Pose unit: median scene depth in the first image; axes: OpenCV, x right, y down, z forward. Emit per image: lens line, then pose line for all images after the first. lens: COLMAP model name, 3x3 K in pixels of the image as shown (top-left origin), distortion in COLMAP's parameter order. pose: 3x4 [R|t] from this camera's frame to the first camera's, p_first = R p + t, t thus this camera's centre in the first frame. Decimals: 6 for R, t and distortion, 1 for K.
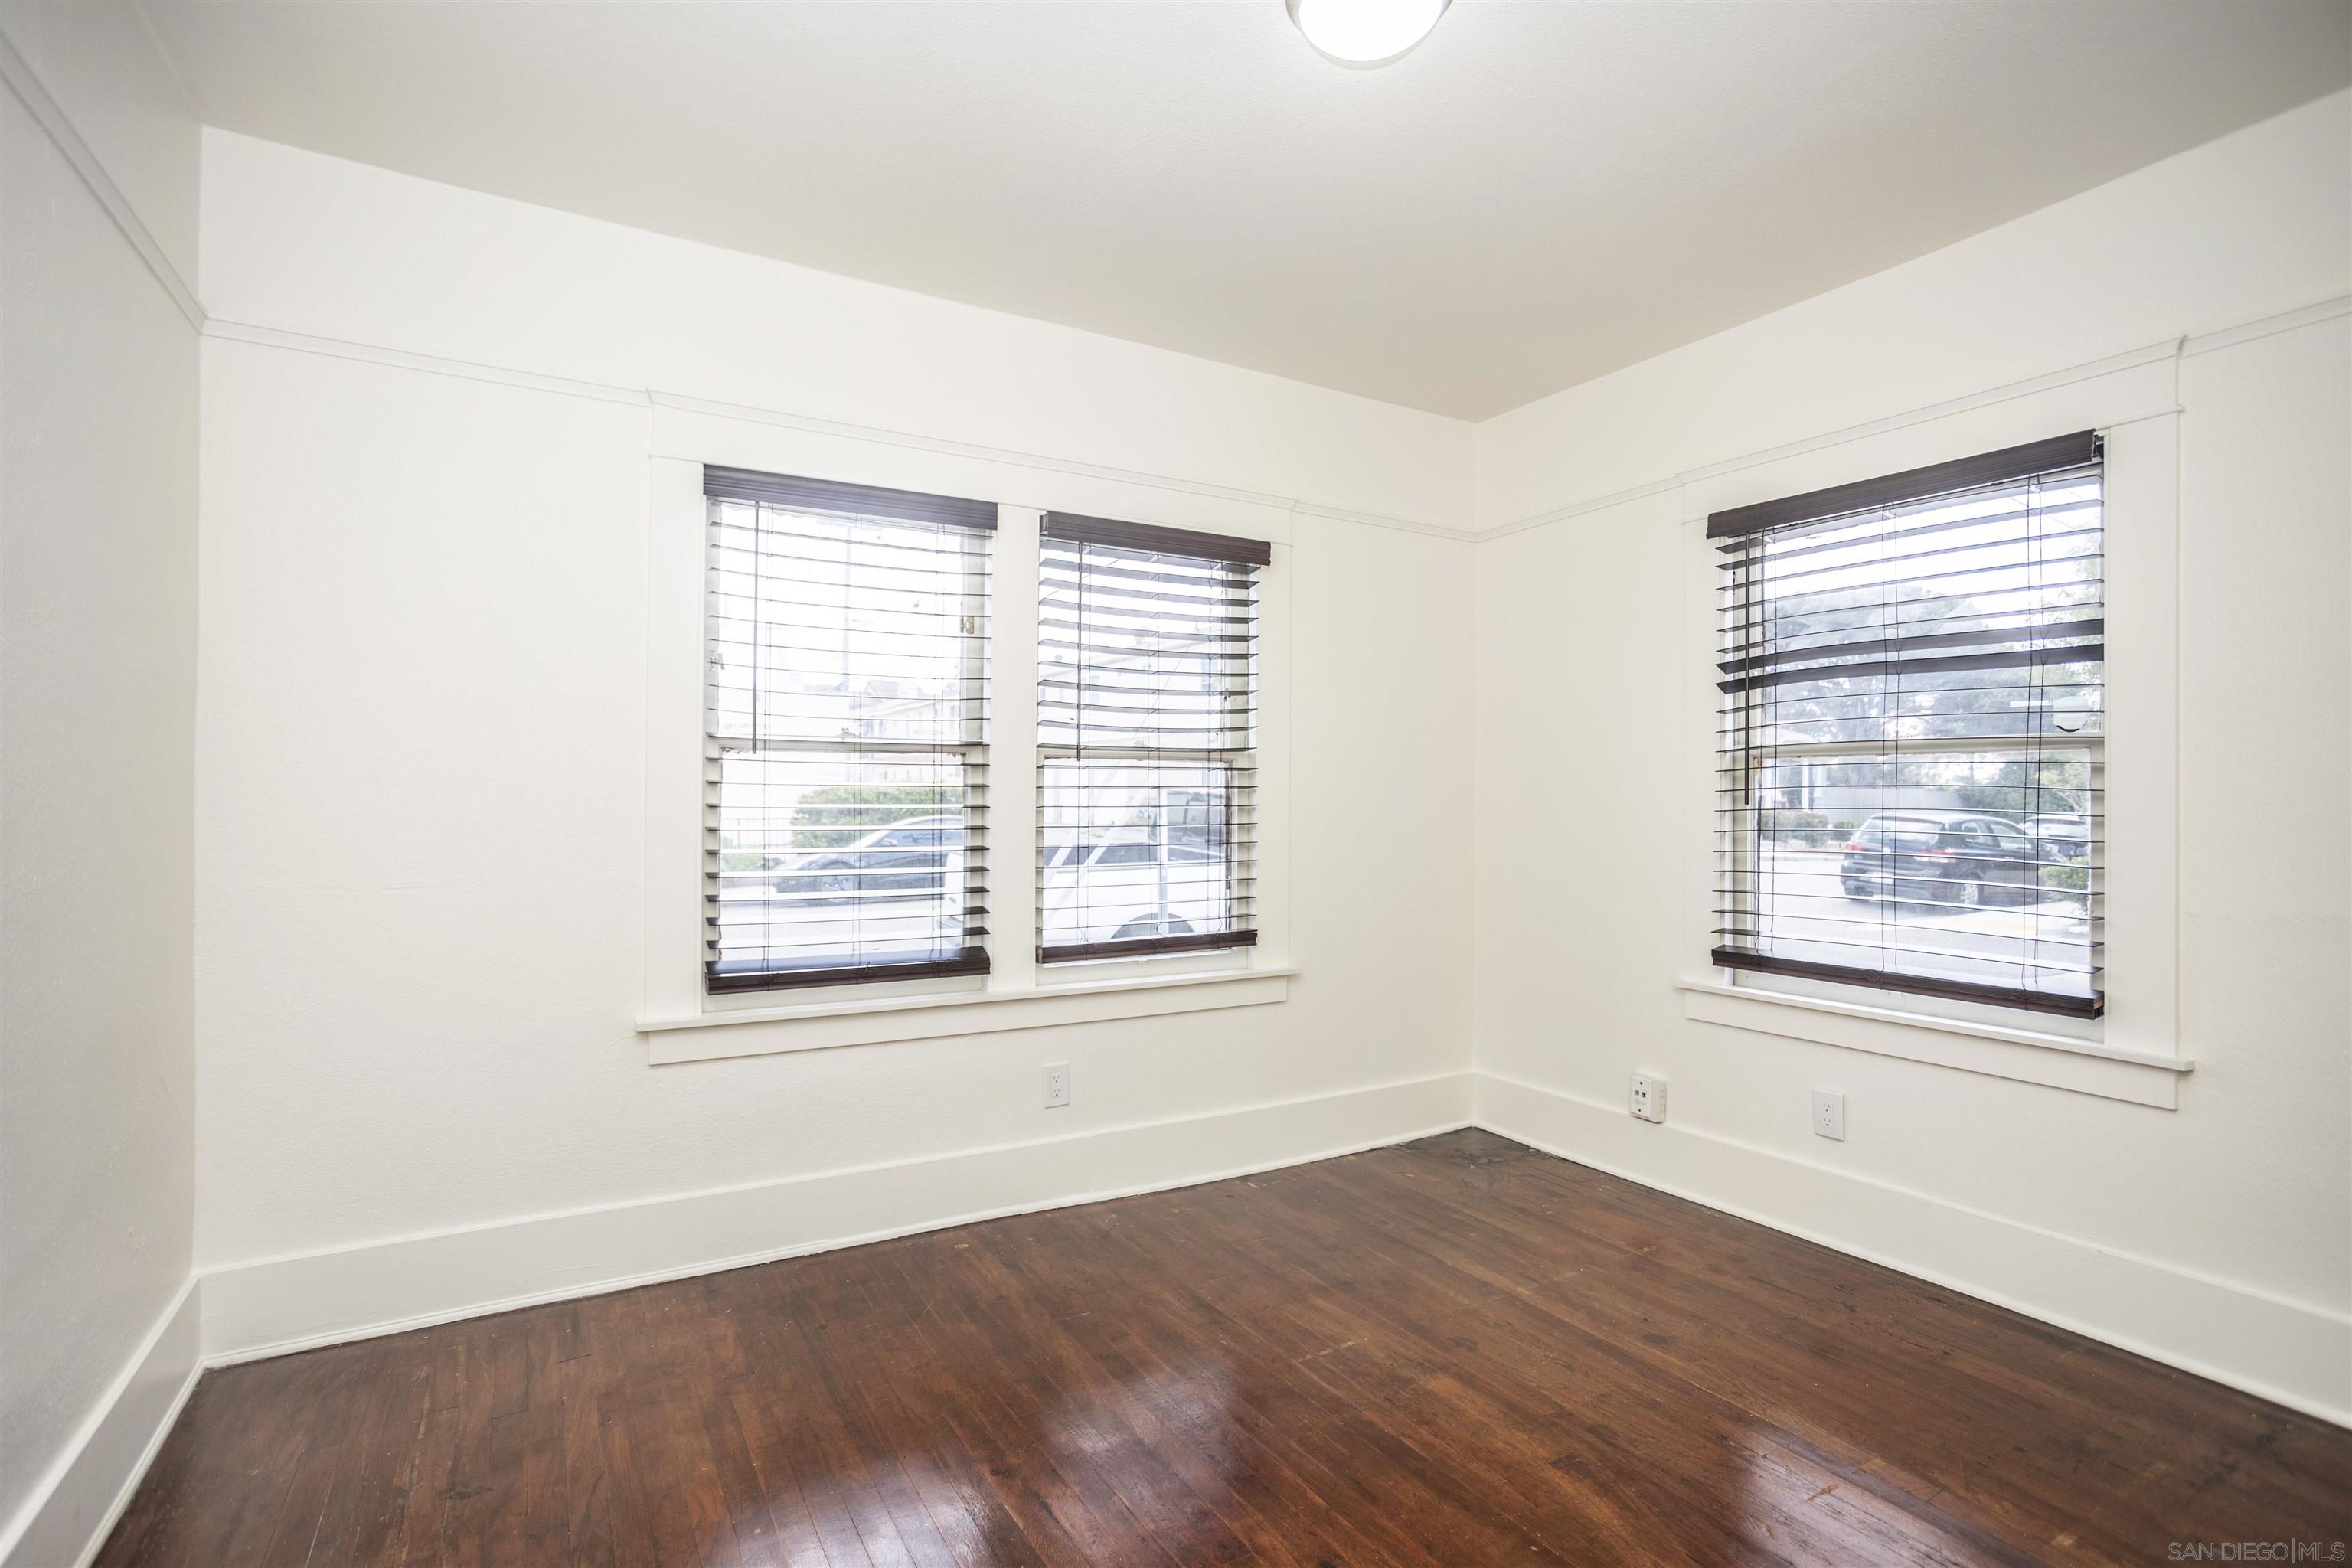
lens RADIAL K [[1123.3, 0, 1173.4], [0, 1123.3, 790.7], [0, 0, 1]] dist [-0.044965, 0.024731]
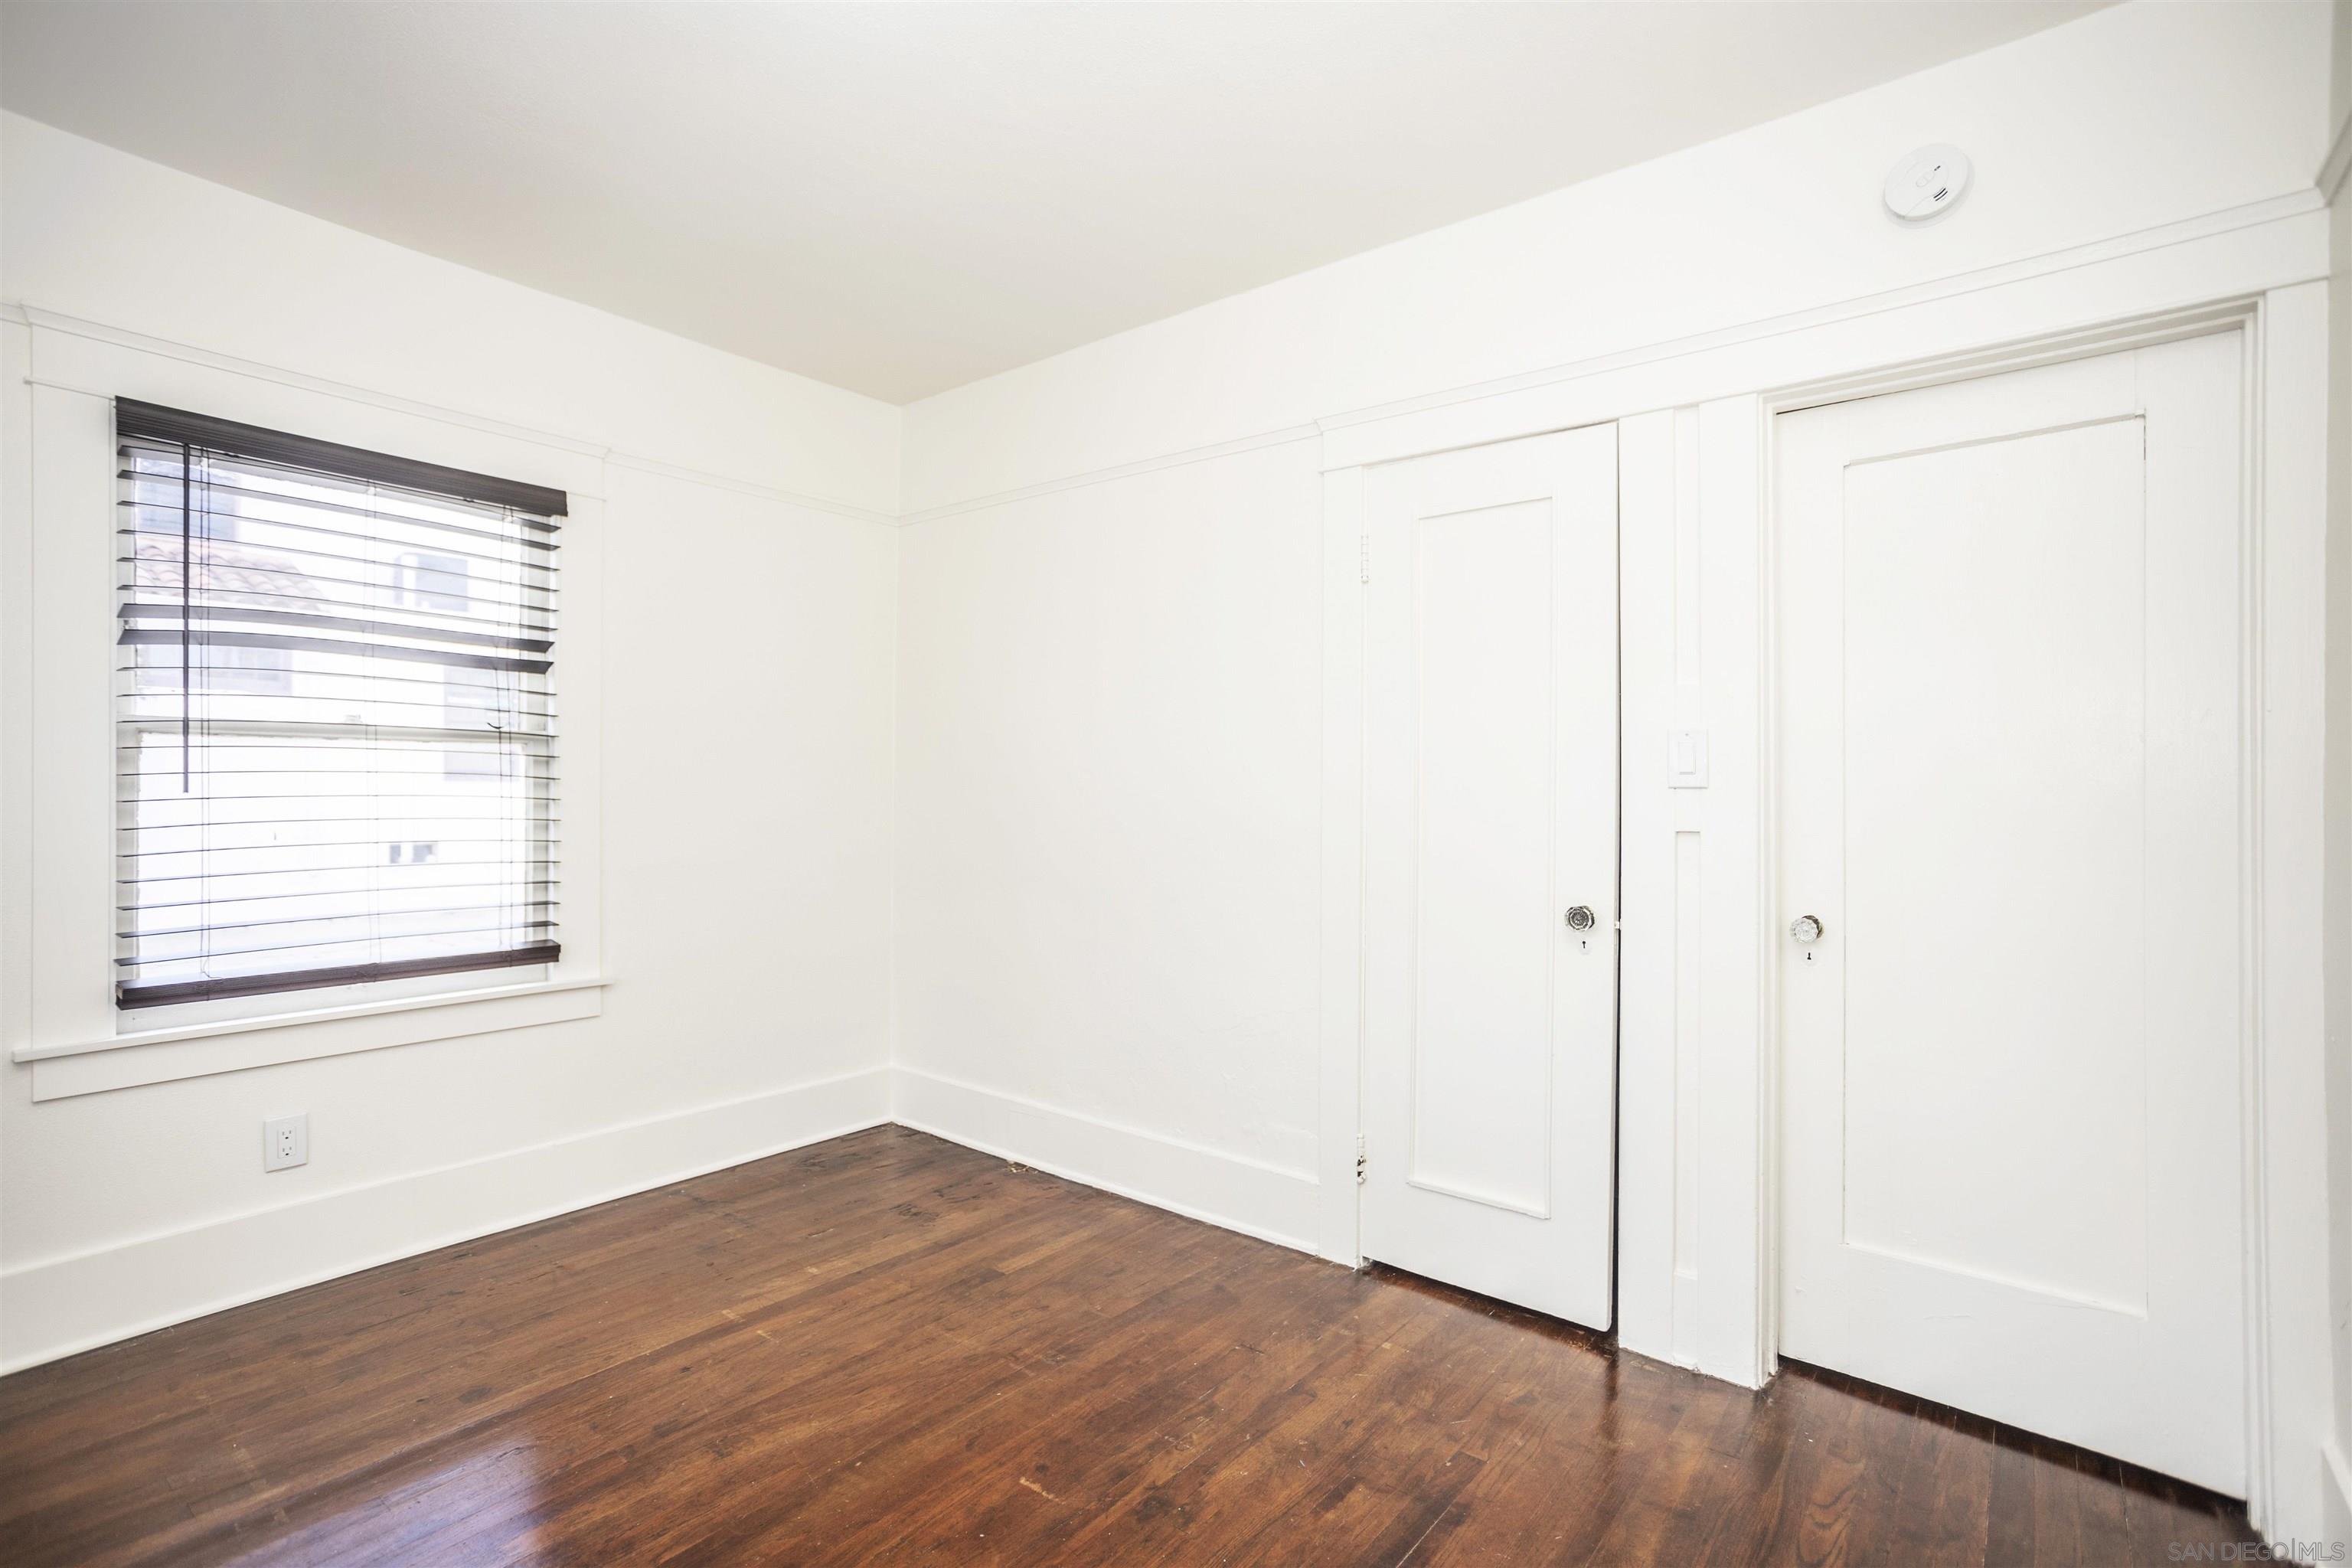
lens RADIAL K [[1123.3, 0, 1173.4], [0, 1123.3, 790.7], [0, 0, 1]] dist [-0.044965, 0.024731]
pose [[-0.363736, -0.007283, 0.931474, -0.599444], [-0.006998, 0.999963, 0.005086, 0.002155], [-0.931476, -0.004669, -0.363773, 0.816905]]
